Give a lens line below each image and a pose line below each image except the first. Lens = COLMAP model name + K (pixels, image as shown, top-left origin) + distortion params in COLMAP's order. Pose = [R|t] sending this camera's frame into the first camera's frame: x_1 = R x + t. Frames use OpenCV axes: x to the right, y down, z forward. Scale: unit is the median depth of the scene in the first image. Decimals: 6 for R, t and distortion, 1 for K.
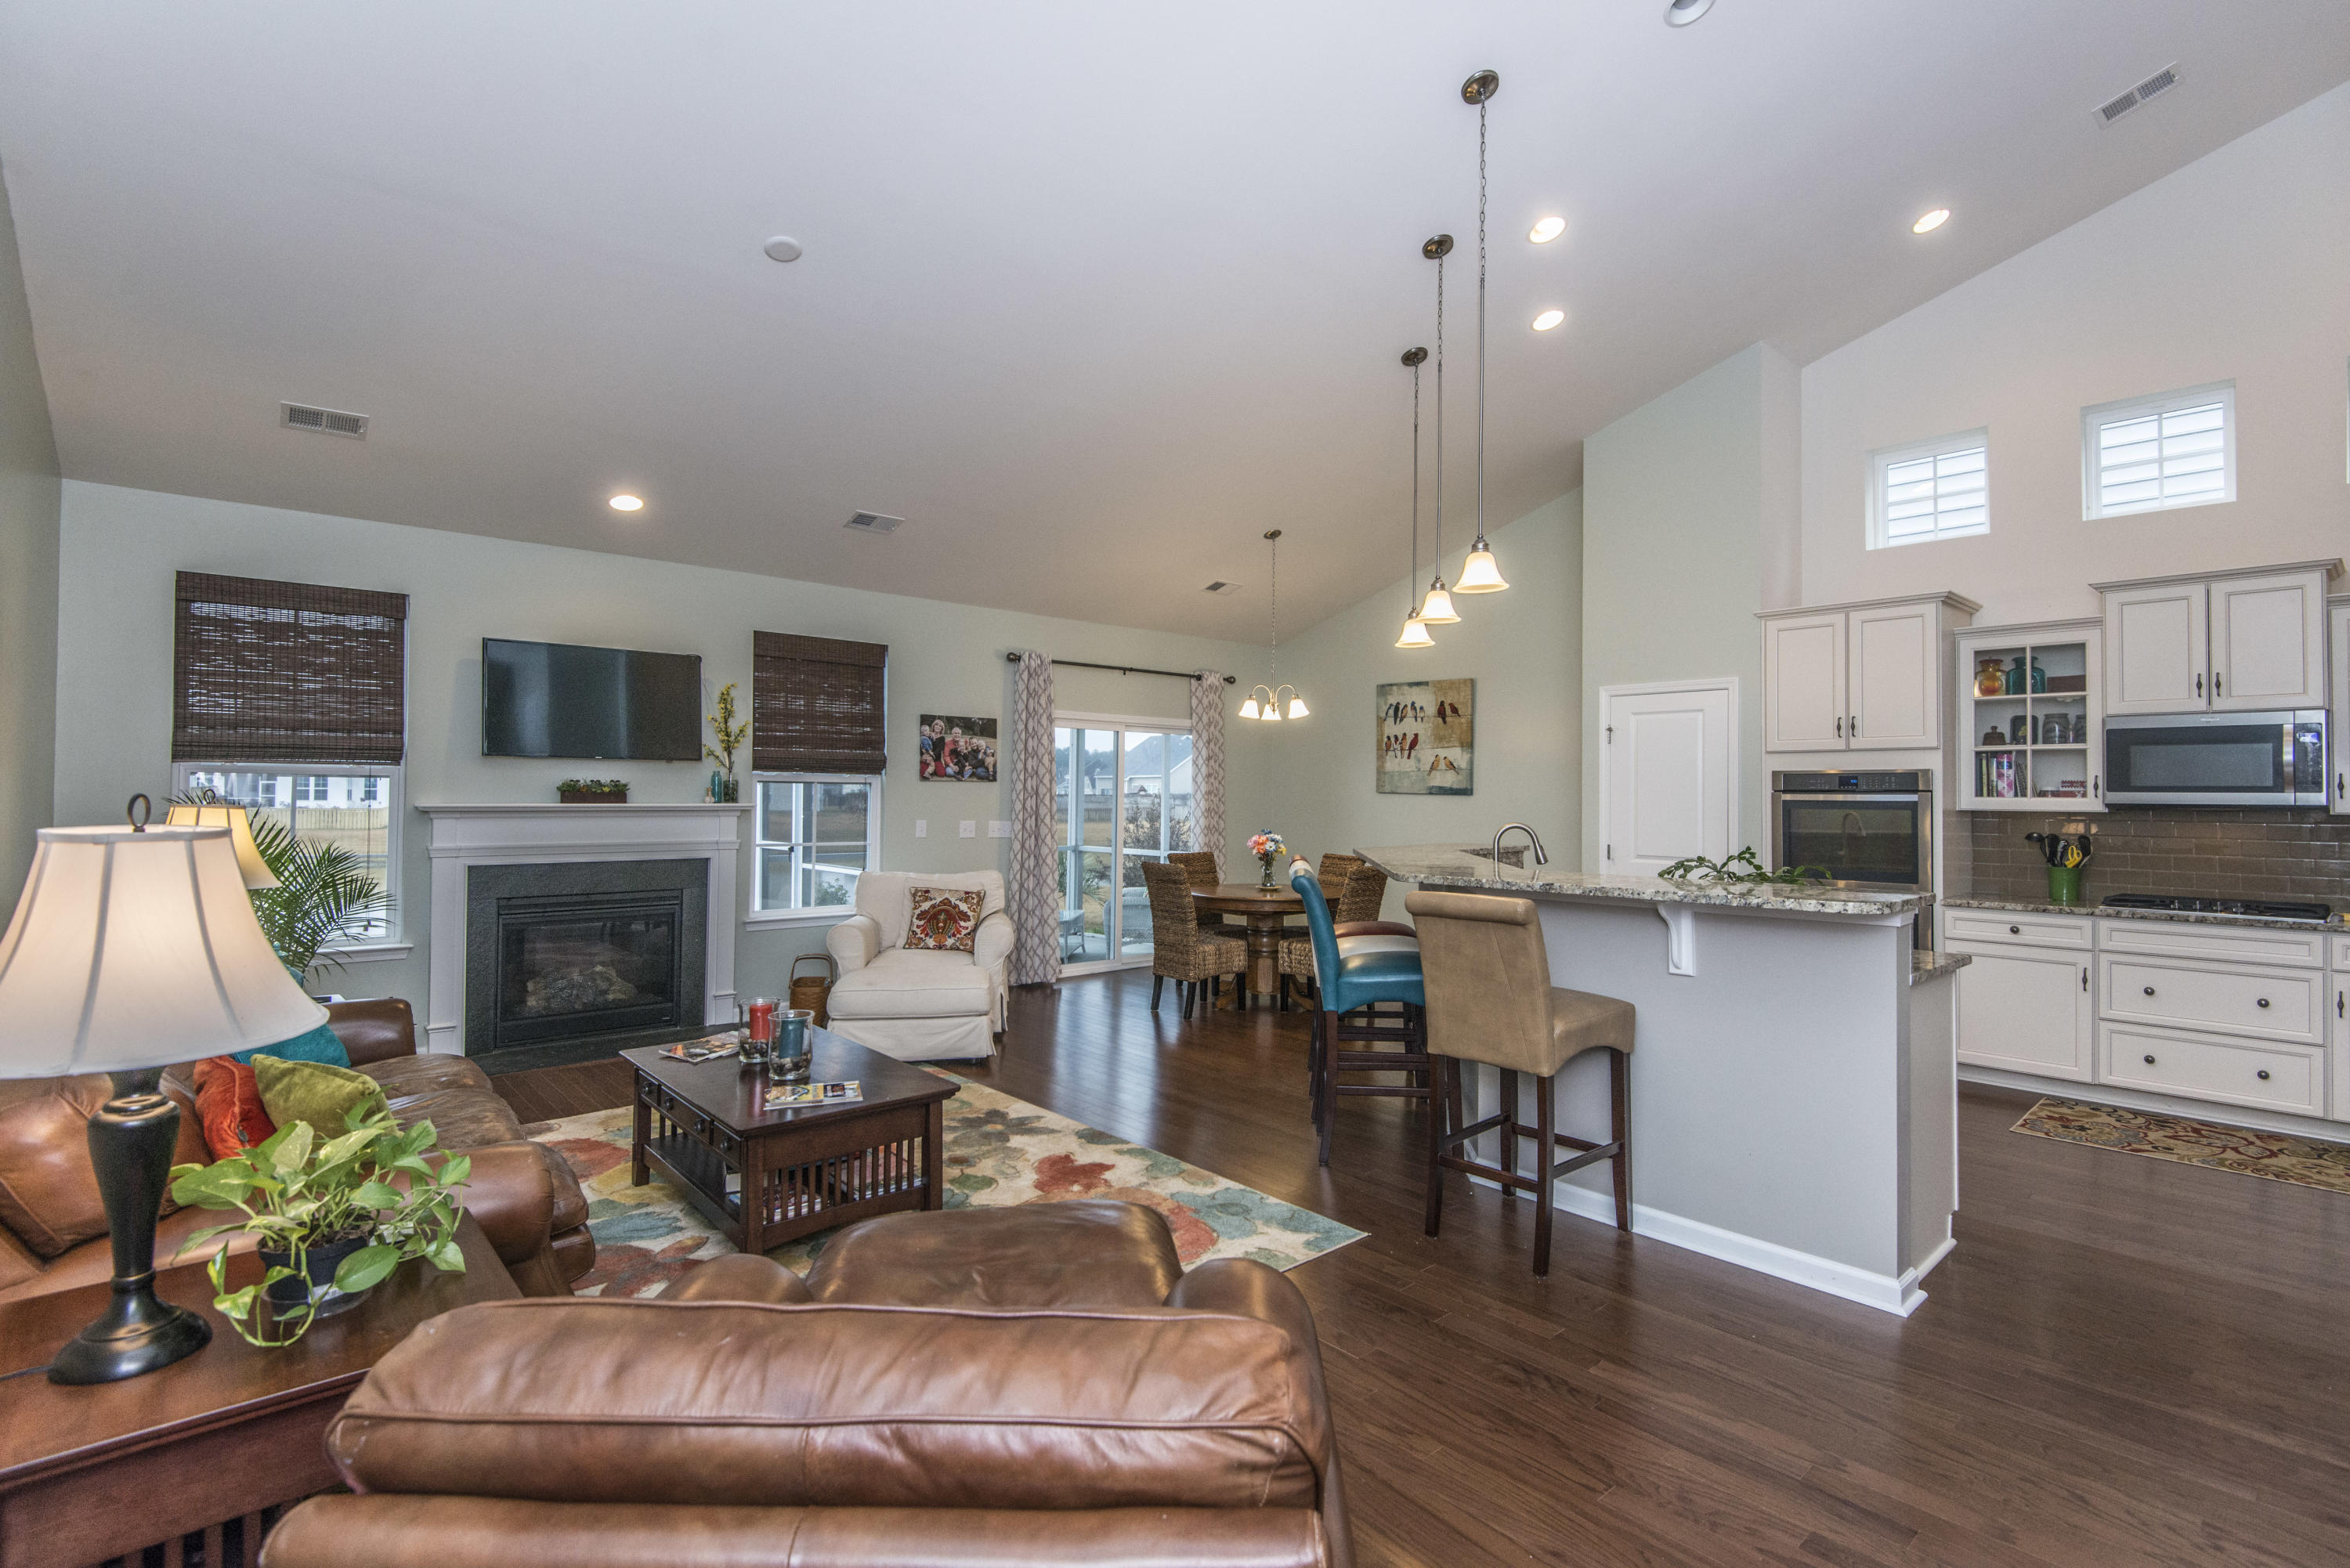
lens RADIAL K [[1091.9, 0, 1178.0], [0, 1091.9, 775.5], [0, 0, 1]] dist [0.023182, -0.019623]
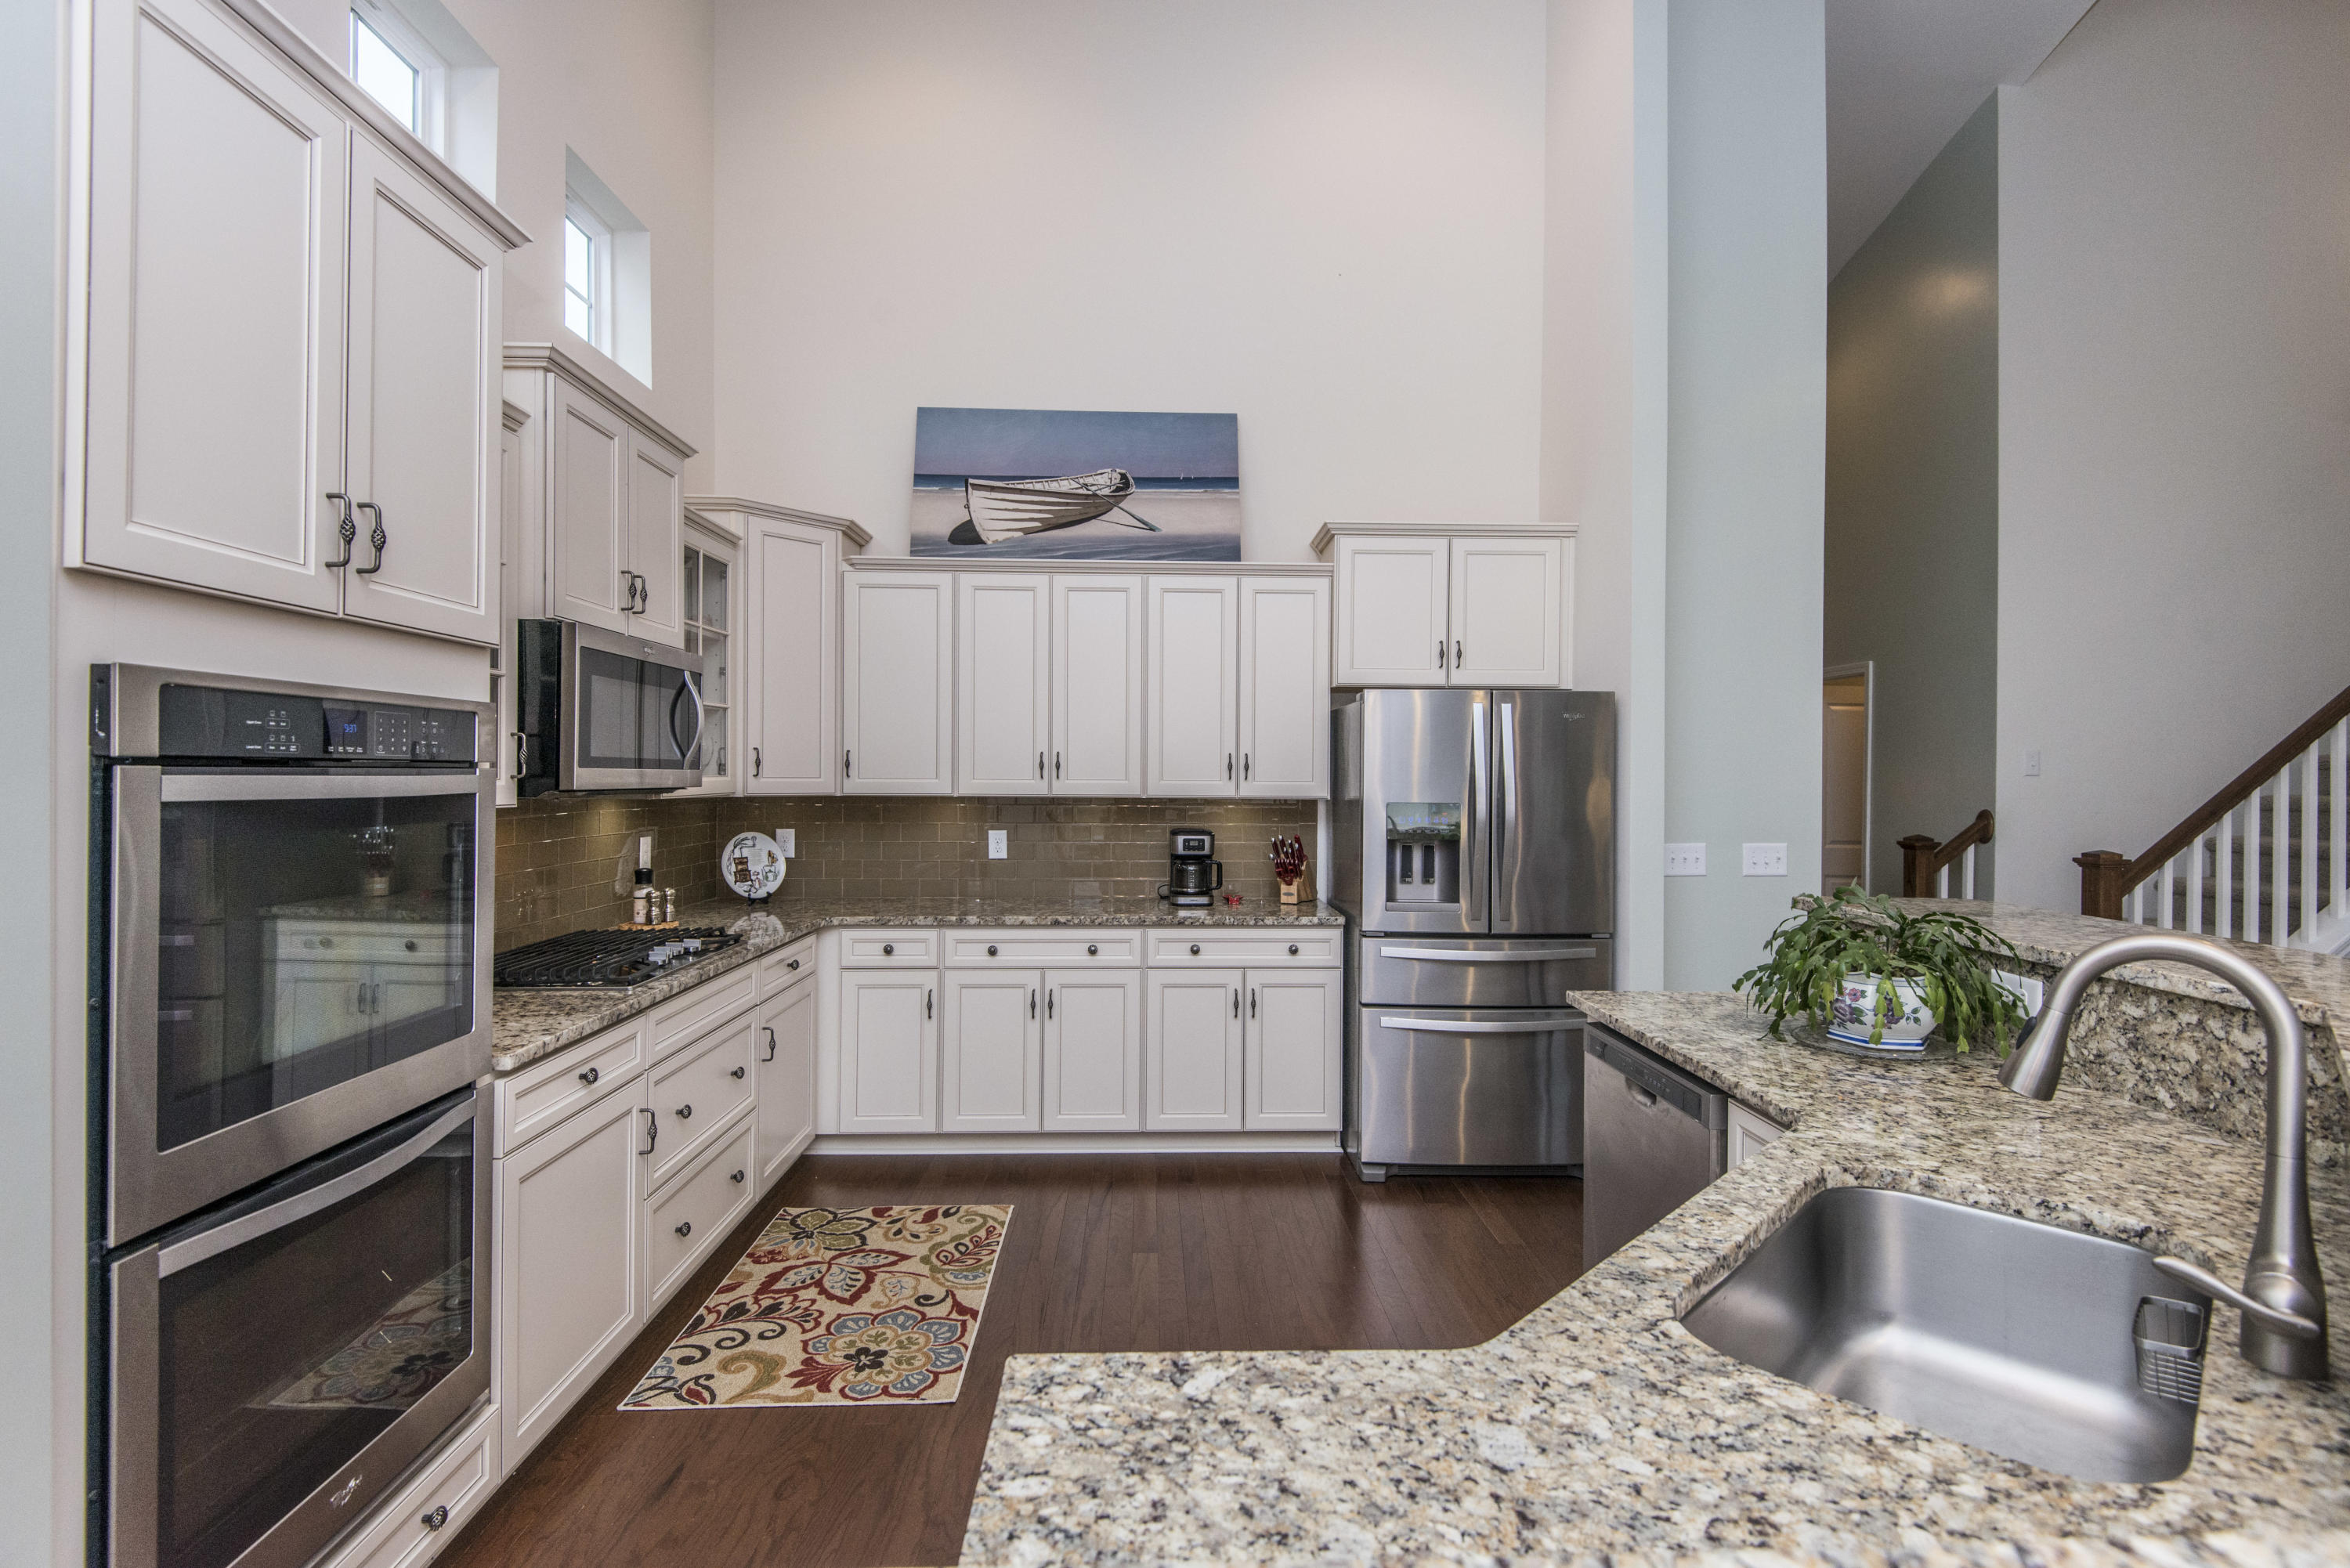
lens RADIAL K [[1091.9, 0, 1178.0], [0, 1091.9, 775.5], [0, 0, 1]] dist [0.023182, -0.019623]
pose [[-0.767011, -0.013342, 0.641496, 0.274491], [-0.026365, 0.999595, -0.010734, 0.015332], [-0.641093, -0.025146, -0.767051, 1.114090]]
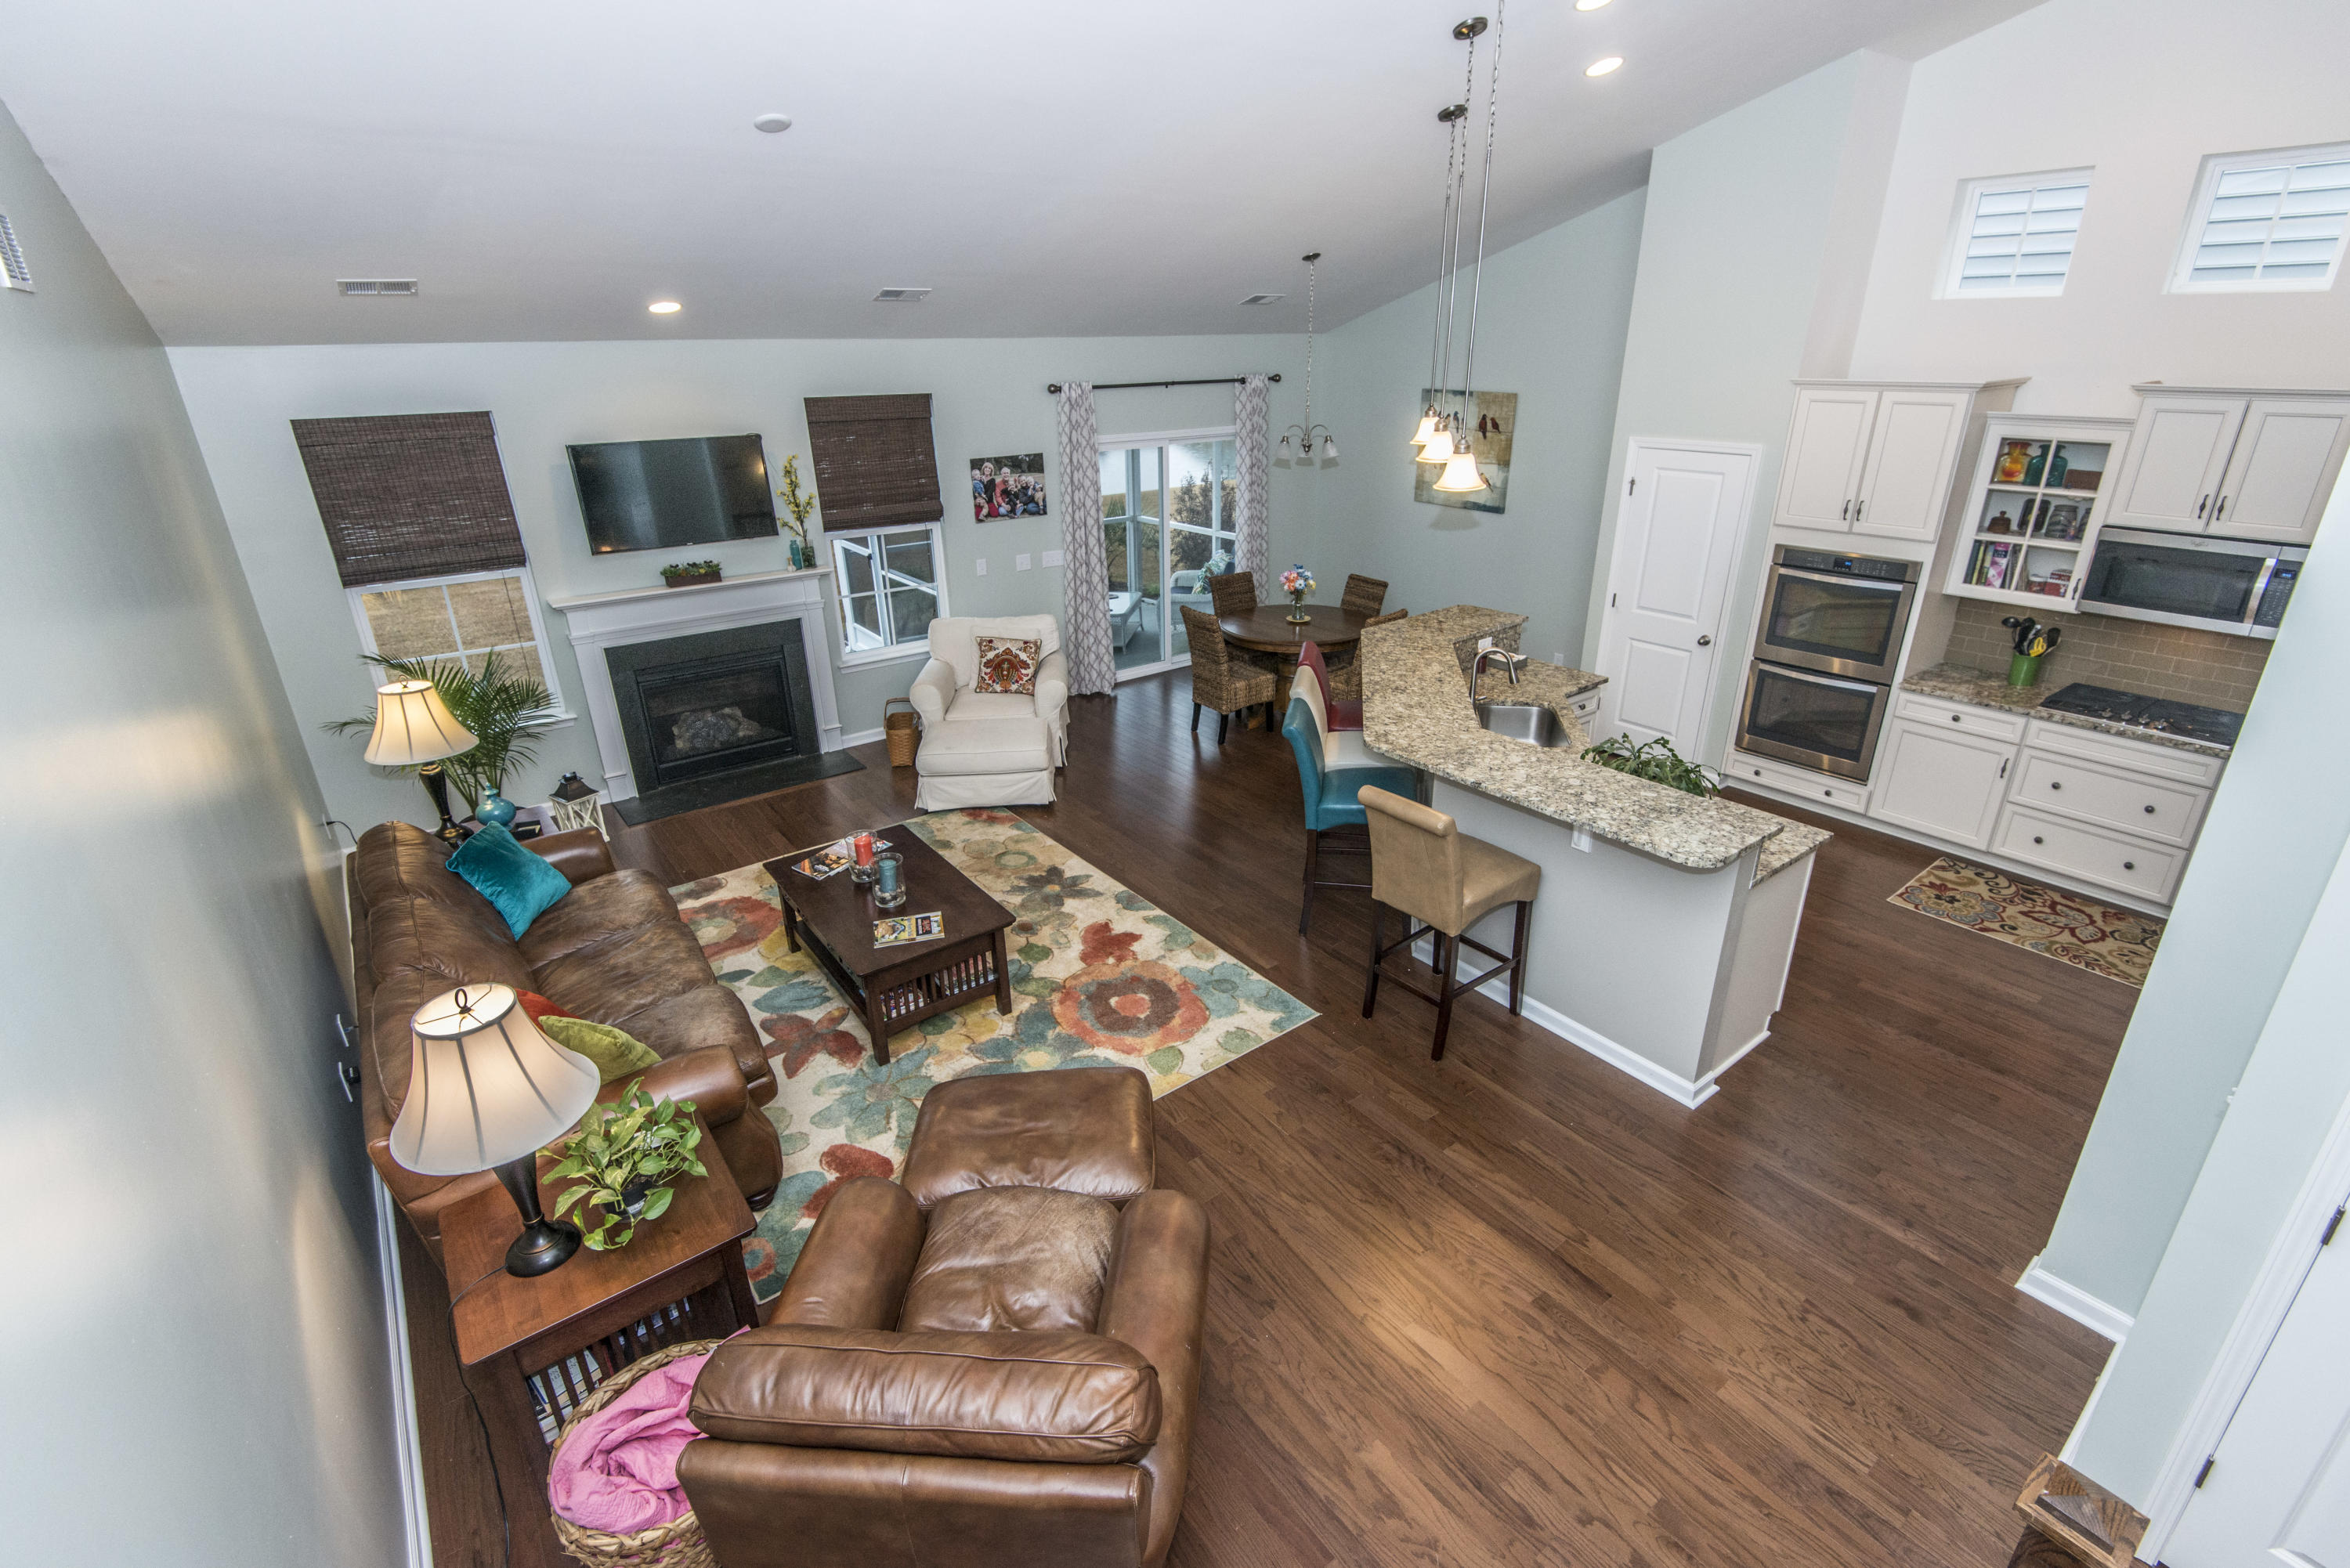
lens RADIAL K [[1064.2, 0, 1177.5], [0, 1064.2, 775.3], [0, 0, 1]] dist [0.033817, -0.021476]
pose [[0.996953, 0.006980, -0.077688, 0.060956], [0.024831, 0.915774, 0.400926, -0.243791], [0.073943, -0.401633, 0.912811, -0.064698]]
